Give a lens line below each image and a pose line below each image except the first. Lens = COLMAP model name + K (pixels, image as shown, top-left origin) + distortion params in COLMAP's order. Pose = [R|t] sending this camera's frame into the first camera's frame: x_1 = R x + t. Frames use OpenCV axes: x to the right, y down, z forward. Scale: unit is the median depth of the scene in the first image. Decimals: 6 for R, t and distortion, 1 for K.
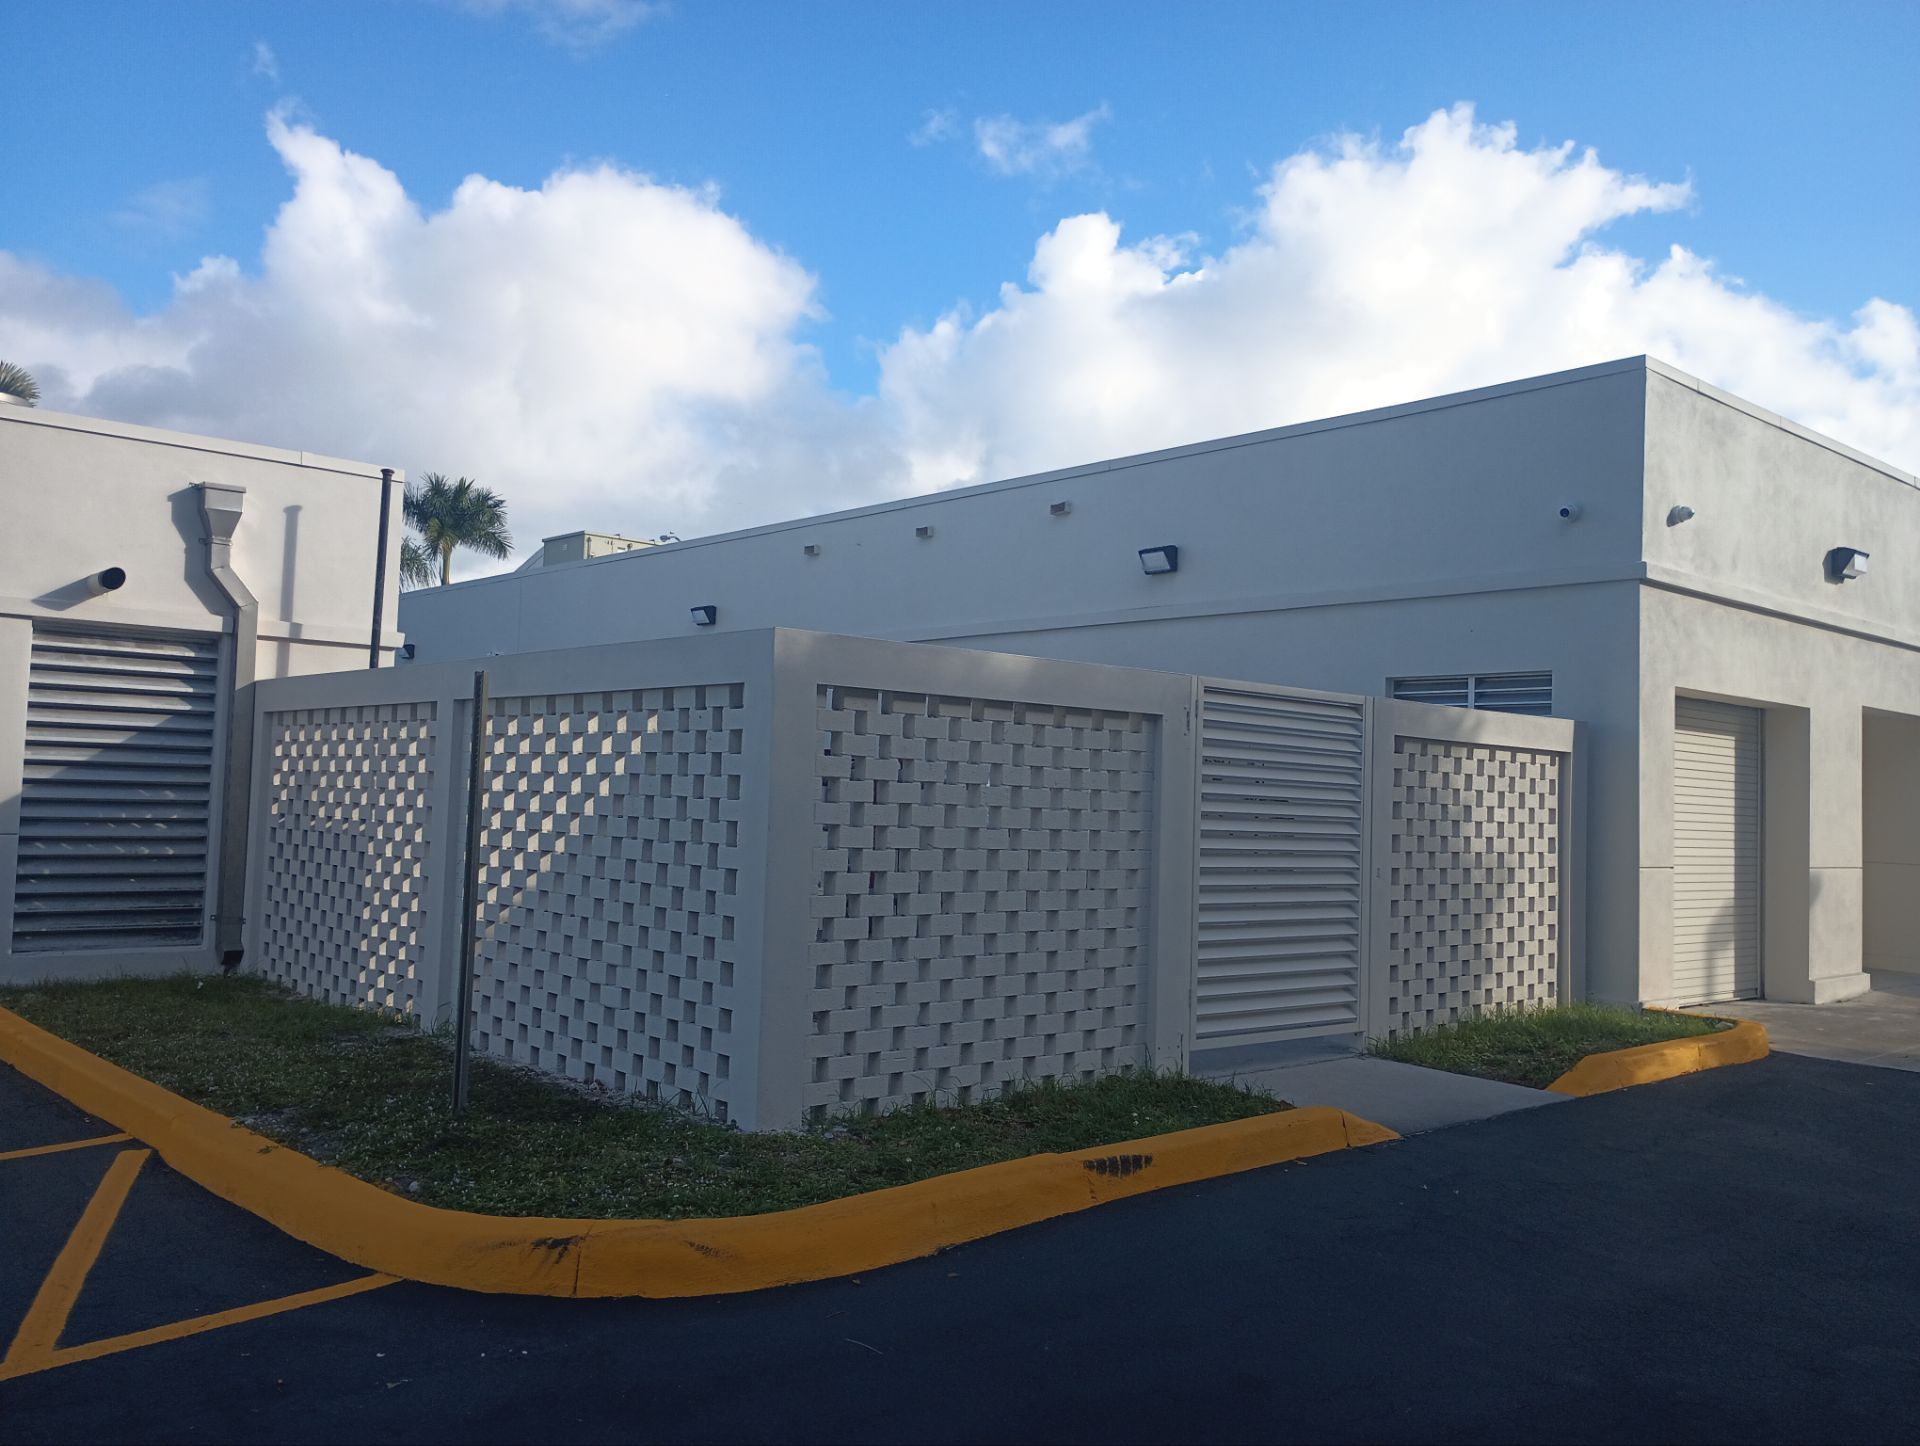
lens RADIAL K [[1575.4, 0, 960.0], [0, 1575.4, 723.0], [0, 0, 1]] dist [0.058461, -0.058968]
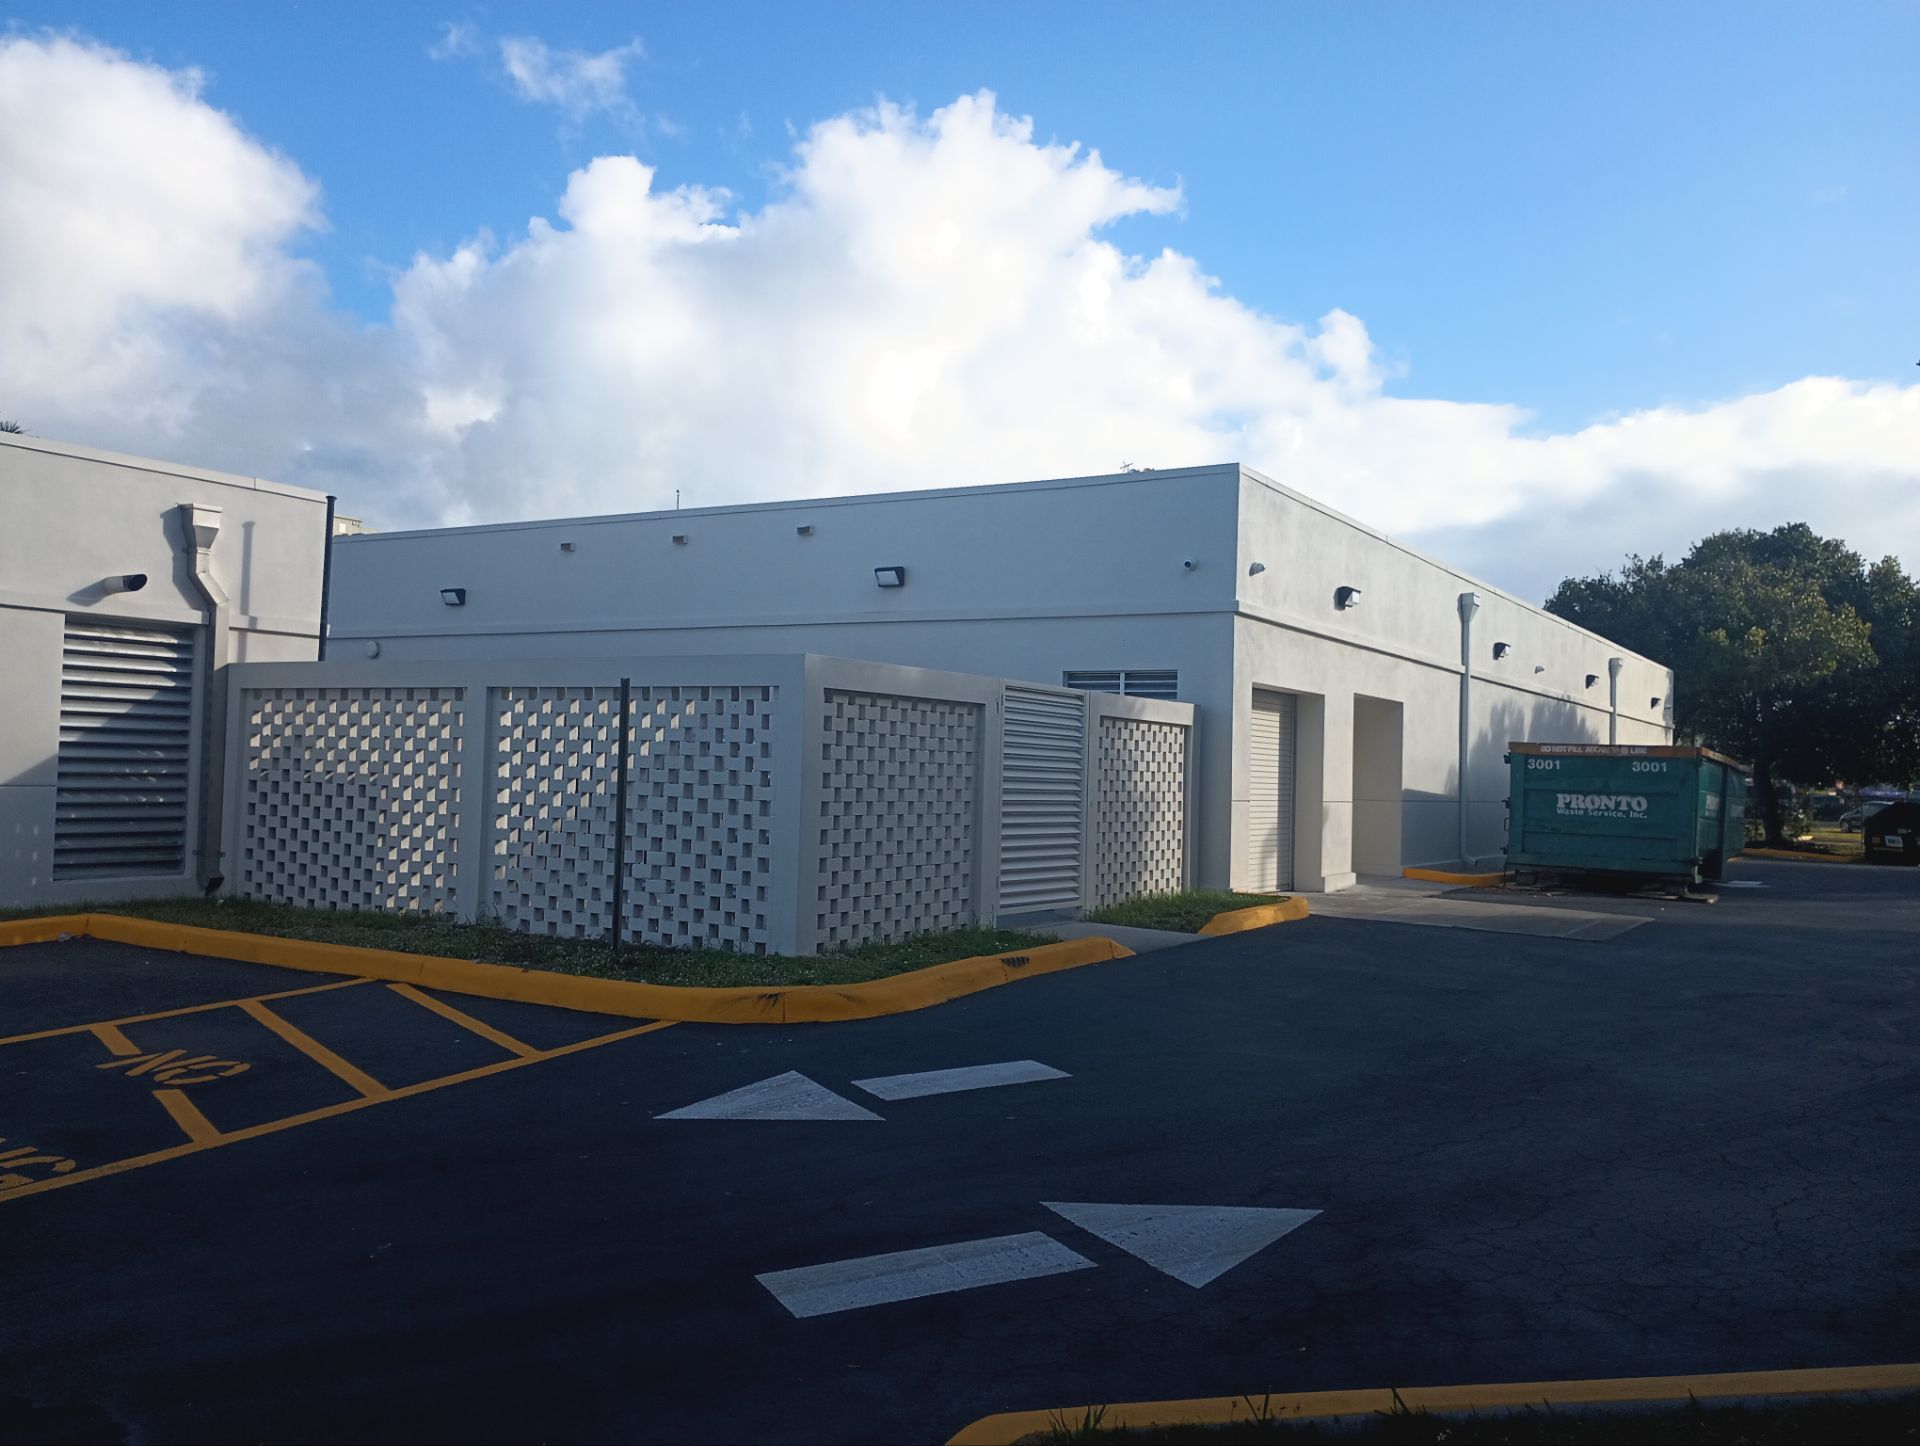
lens RADIAL K [[1574.4, 0, 947.1], [0, 1574.4, 715.7], [0, 0, 1]] dist [0.057314, -0.068277]
pose [[0.959160, 0.006096, 0.282797, -0.264937], [-0.012558, 0.999700, 0.021043, -0.019463], [-0.282584, -0.023735, 0.958949, -0.375794]]
